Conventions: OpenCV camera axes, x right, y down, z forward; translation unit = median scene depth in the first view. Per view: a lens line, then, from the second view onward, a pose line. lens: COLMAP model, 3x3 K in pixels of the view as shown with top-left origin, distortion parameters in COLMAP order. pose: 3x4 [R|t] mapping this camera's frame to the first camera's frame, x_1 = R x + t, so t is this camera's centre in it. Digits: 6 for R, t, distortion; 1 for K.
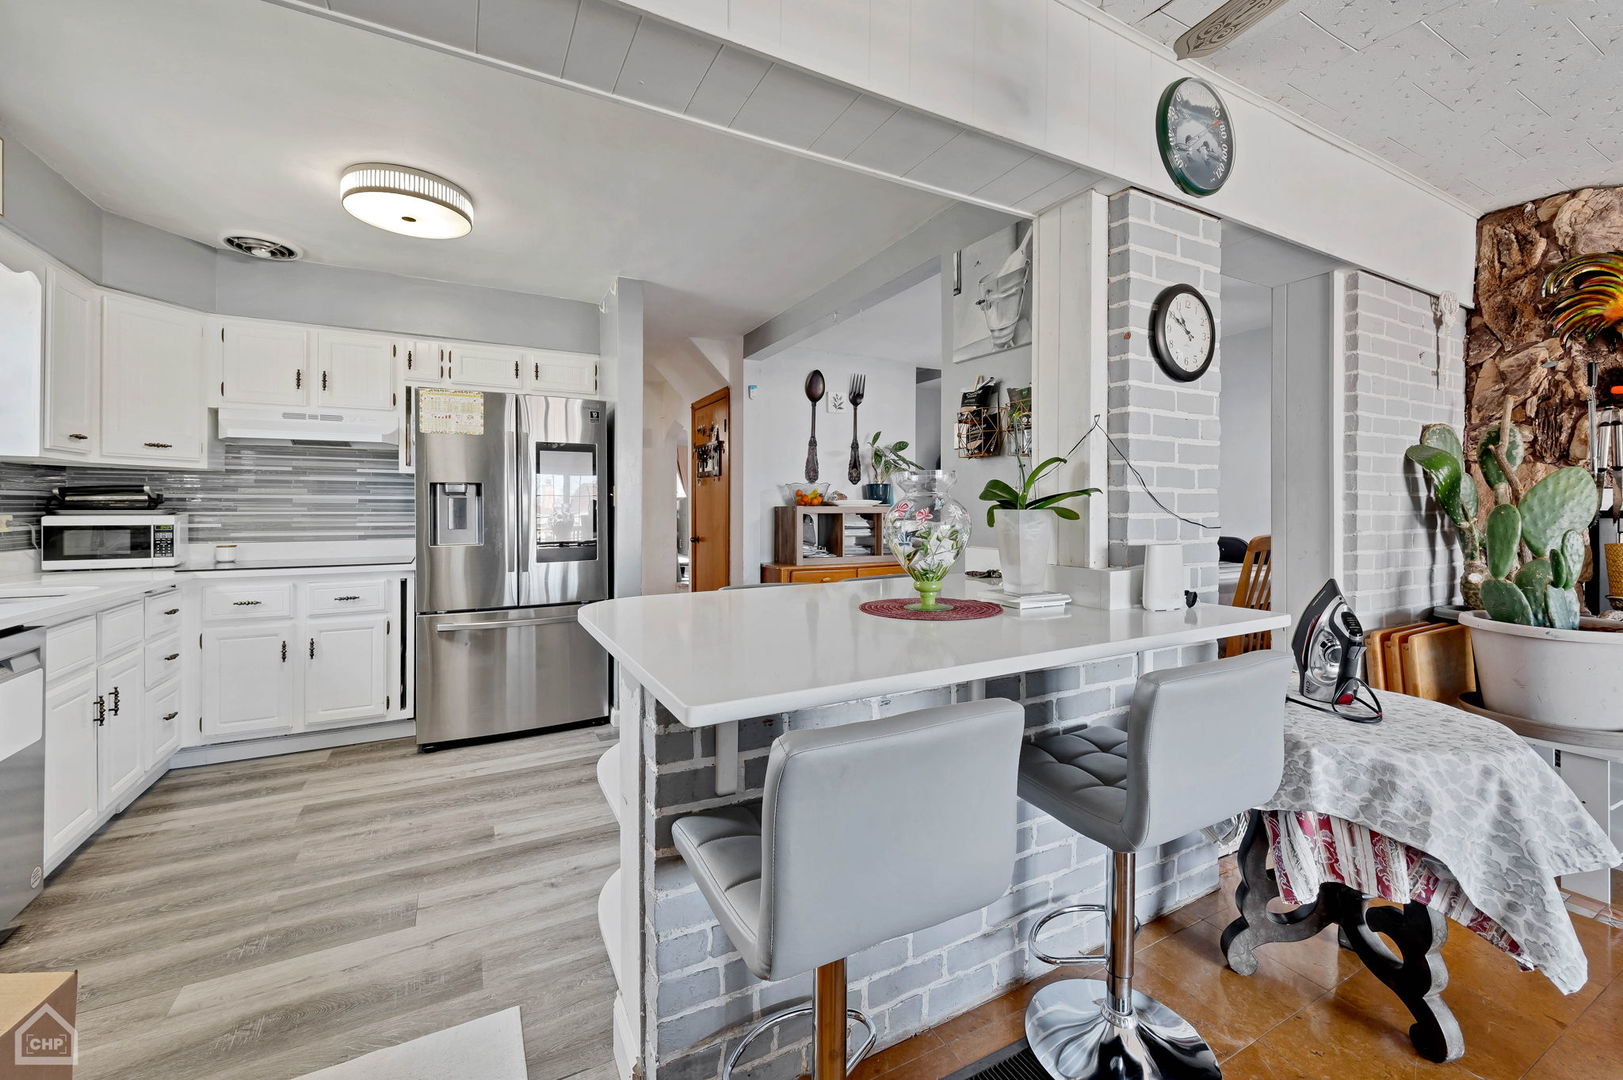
lens RADIAL K [[648.2, 0, 812.7], [0, 648.2, 507.4], [0, 0, 1]] dist [0.002046, 0.000107]
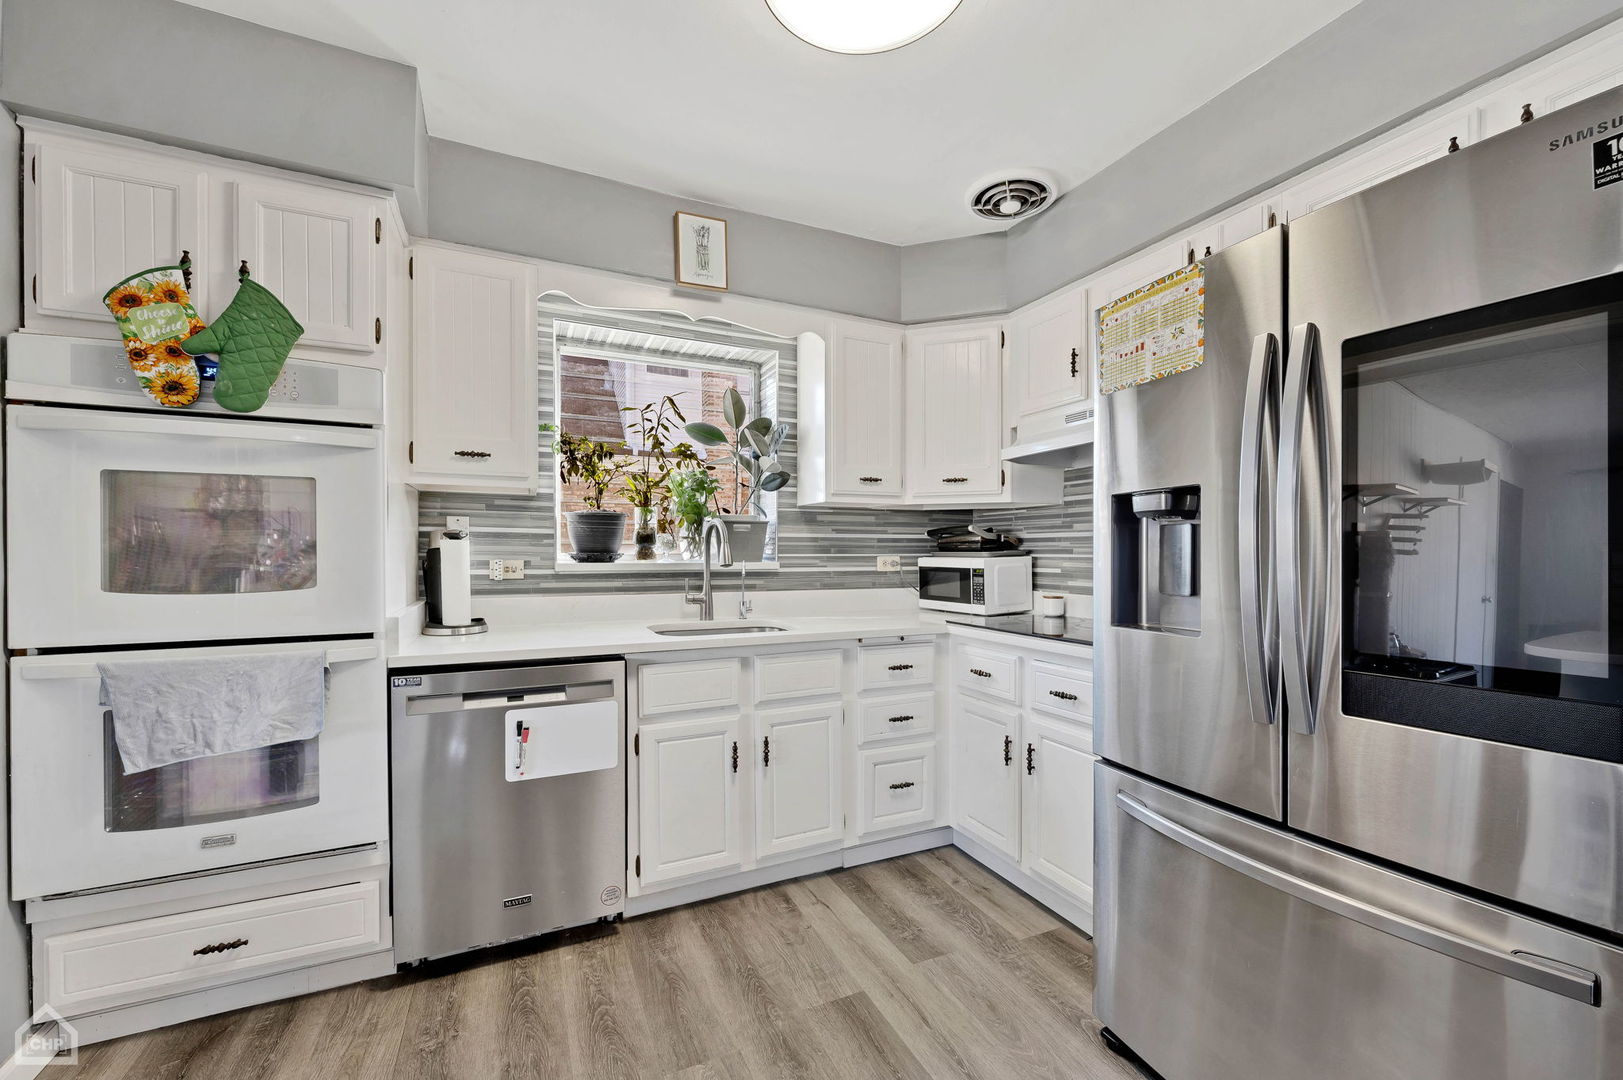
lens RADIAL K [[648.2, 0, 813.7], [0, 648.2, 550.1], [0, 0, 1]] dist [0.002046, 0.000107]
pose [[-0.058945, -0.007252, -0.998235, -0.099638], [-0.000928, 0.999974, -0.007210, 0.009128], [0.998261, 0.000501, -0.058950, 0.892647]]
